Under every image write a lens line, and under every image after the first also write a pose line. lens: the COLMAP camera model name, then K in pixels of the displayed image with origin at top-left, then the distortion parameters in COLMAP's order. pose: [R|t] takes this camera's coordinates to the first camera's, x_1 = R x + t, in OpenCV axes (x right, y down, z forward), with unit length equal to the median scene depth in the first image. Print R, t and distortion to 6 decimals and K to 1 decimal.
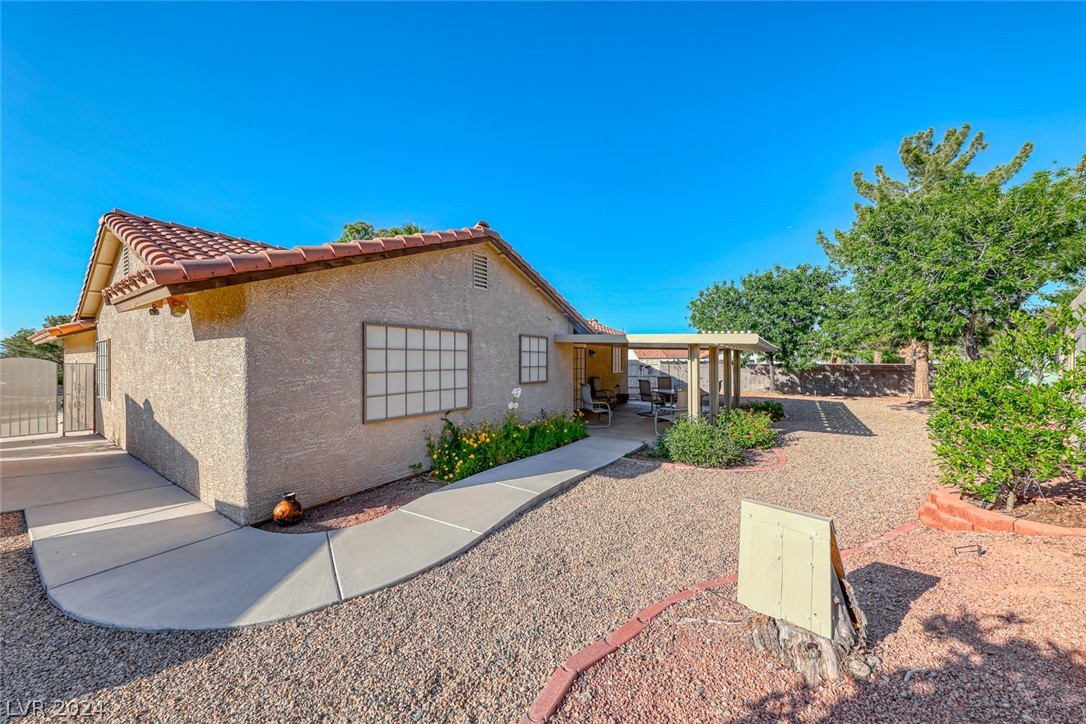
lens RADIAL K [[375.6, 0, 549.4], [0, 375.6, 363.8], [0, 0, 1]] dist [0.007319, -0.002426]
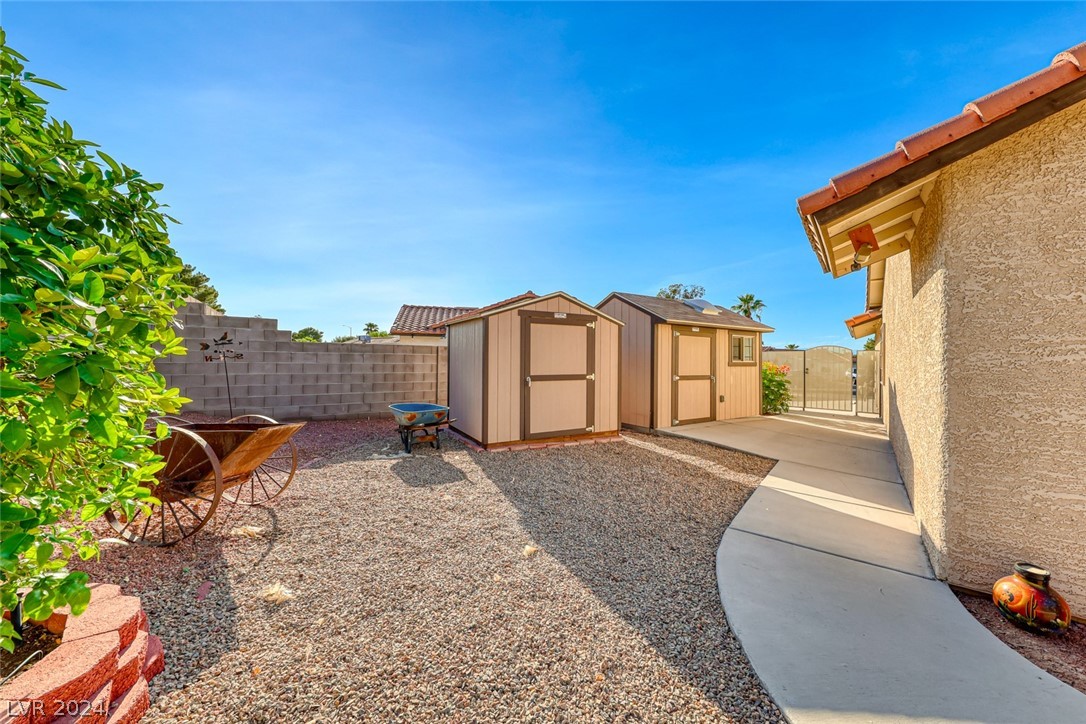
lens RADIAL K [[375.6, 0, 547.5], [0, 375.6, 360.3], [0, 0, 1]] dist [0.007319, -0.002426]
pose [[-0.115352, 0.000029, -0.993325, -0.127582], [-0.019242, 0.999812, 0.002264, 0.084833], [0.993138, 0.019374, -0.115330, 0.426669]]
